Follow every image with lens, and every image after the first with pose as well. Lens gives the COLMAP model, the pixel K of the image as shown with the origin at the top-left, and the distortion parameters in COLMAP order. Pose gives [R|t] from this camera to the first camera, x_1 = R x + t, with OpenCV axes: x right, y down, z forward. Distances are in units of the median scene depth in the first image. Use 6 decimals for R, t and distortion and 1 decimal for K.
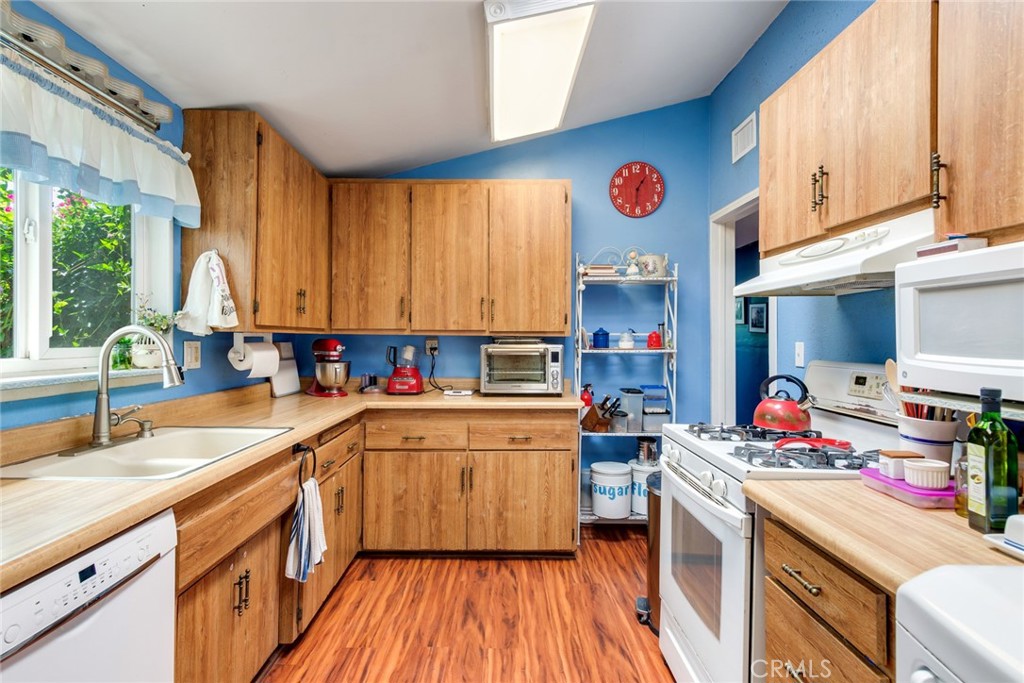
lens RADIAL K [[528.2, 0, 506.3], [0, 528.2, 331.2], [0, 0, 1]] dist [0.006258, -0.005333]
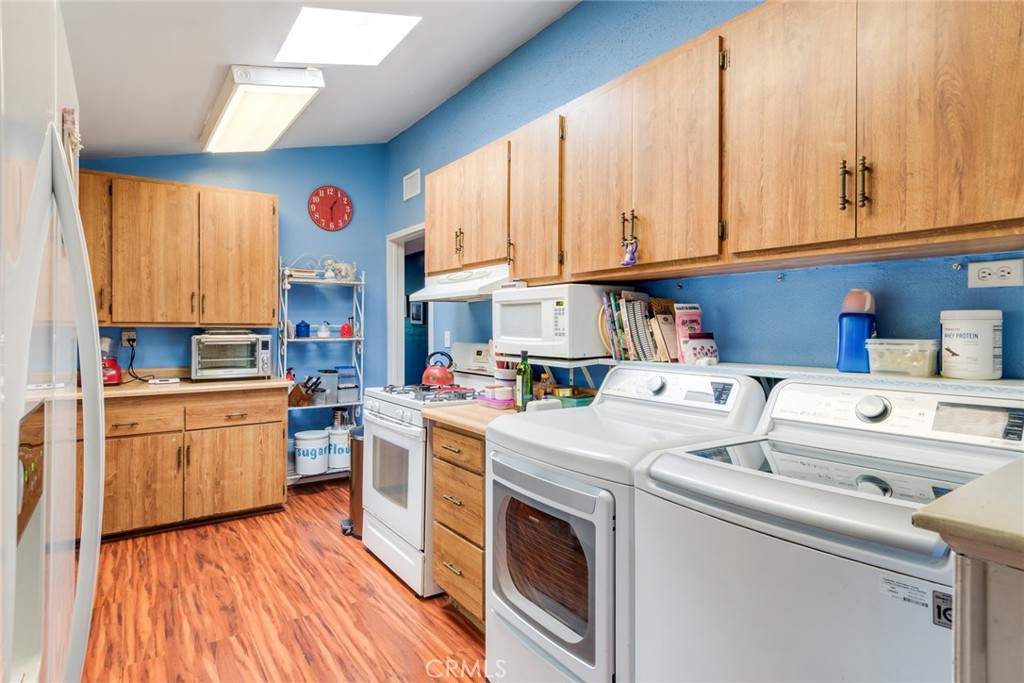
lens RADIAL K [[528.2, 0, 510.5], [0, 528.2, 332.1], [0, 0, 1]] dist [0.006258, -0.005333]
pose [[0.805796, -0.006643, 0.592156, -0.179611], [-0.004947, 0.999827, 0.017949, -0.004778], [-0.592172, -0.017392, 0.805624, -0.299437]]
